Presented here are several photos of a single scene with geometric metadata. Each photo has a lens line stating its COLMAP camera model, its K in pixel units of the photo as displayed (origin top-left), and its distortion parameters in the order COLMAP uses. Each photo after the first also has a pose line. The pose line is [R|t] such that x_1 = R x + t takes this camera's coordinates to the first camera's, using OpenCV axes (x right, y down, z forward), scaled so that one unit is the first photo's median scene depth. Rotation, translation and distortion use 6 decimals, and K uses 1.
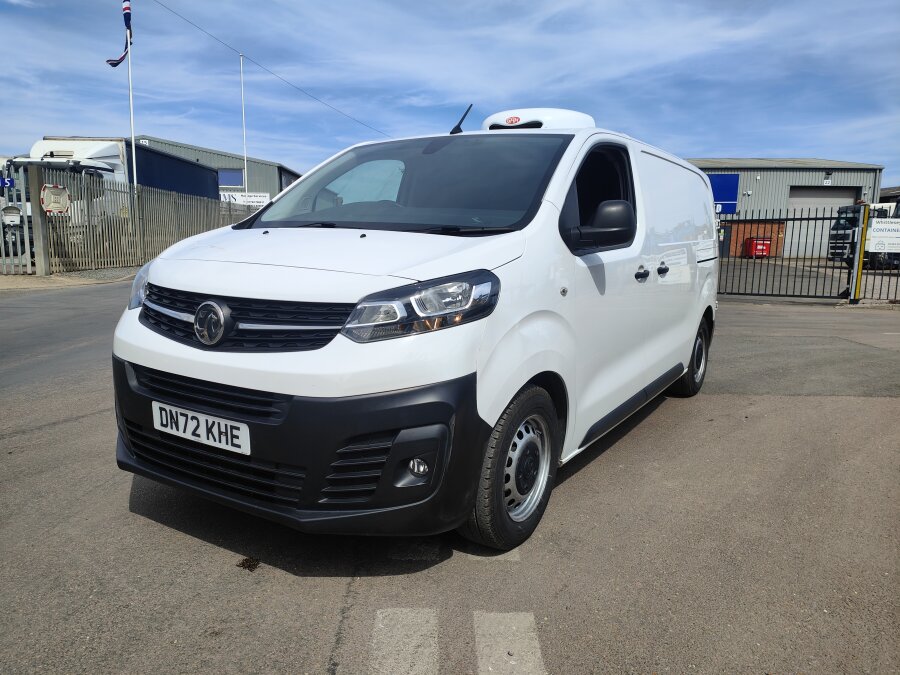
lens RADIAL K [[644.2, 0, 449.4], [0, 644.2, 336.7], [0, 0, 1]] dist [0.070022, -0.044829]
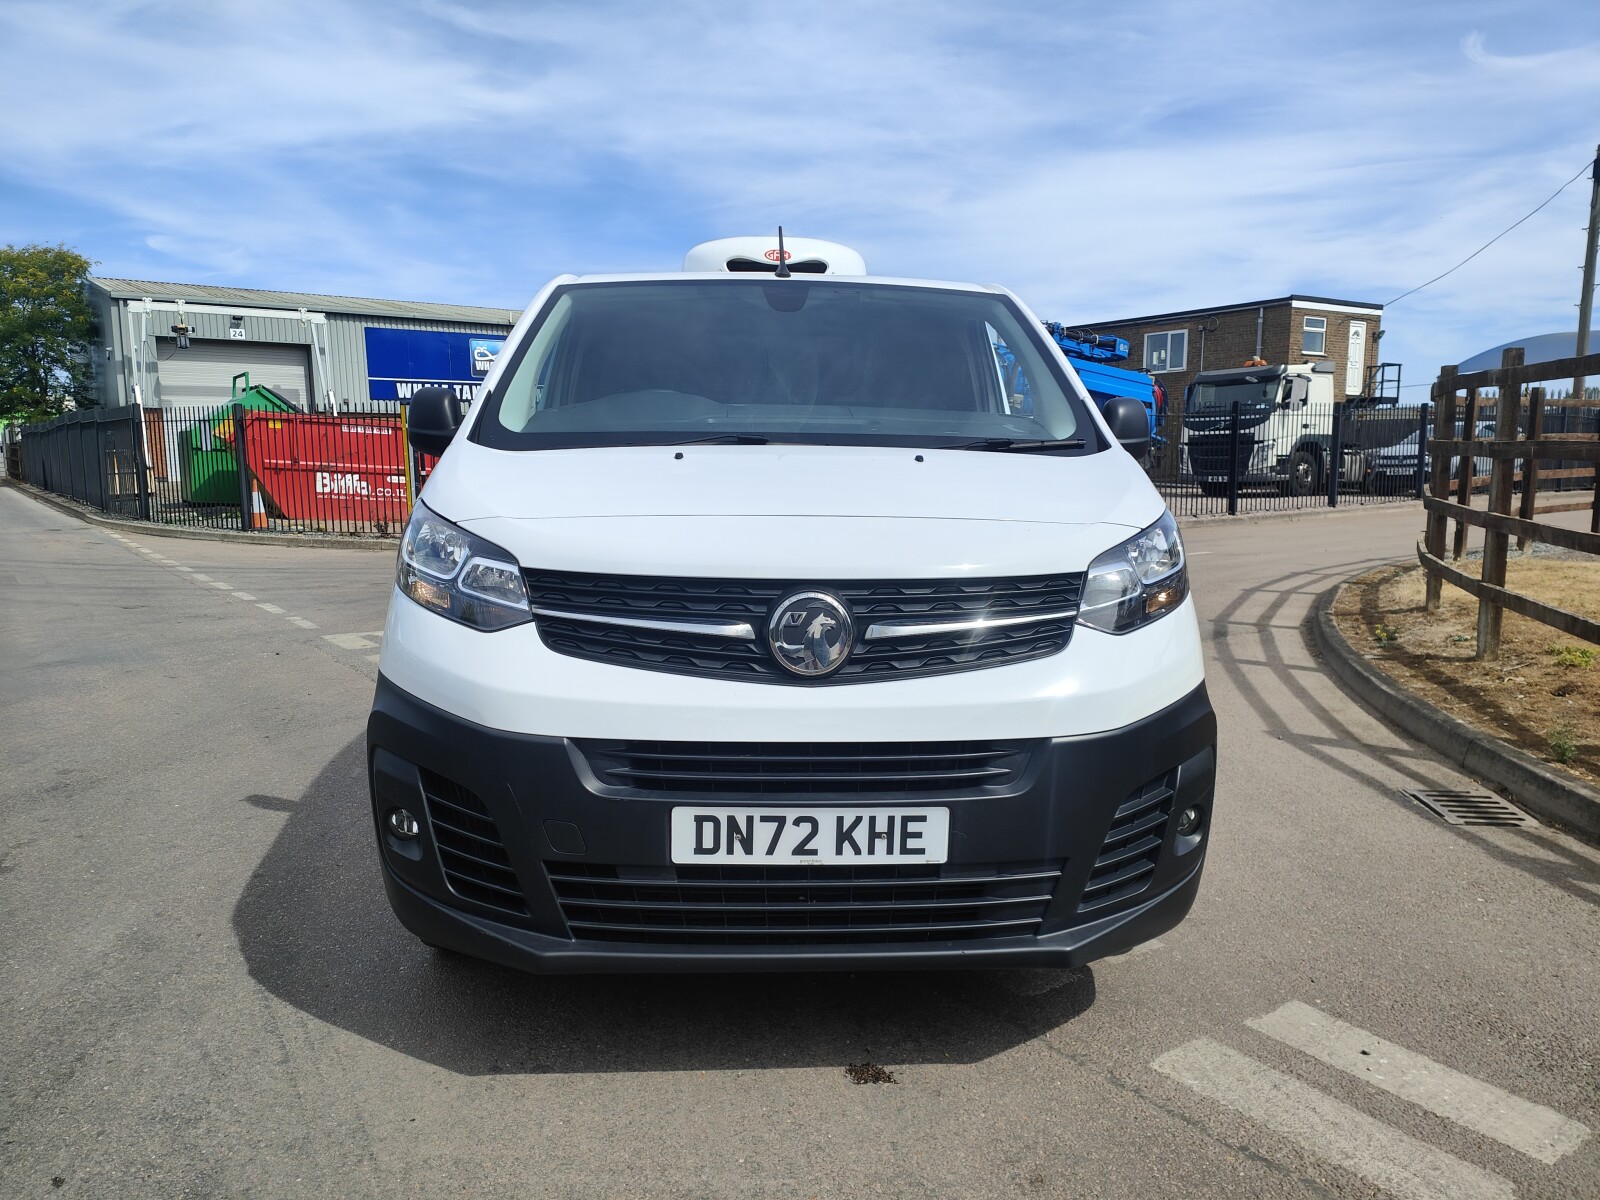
lens RADIAL K [[1145.3, 0, 795.2], [0, 1145.3, 609.5], [0, 0, 1]] dist [0.070022, -0.044829]
pose [[0.823347, -0.095686, 0.559414, -0.902064], [0.100632, 0.994680, 0.022026, -0.062714], [-0.558546, 0.038160, 0.828596, 0.245173]]
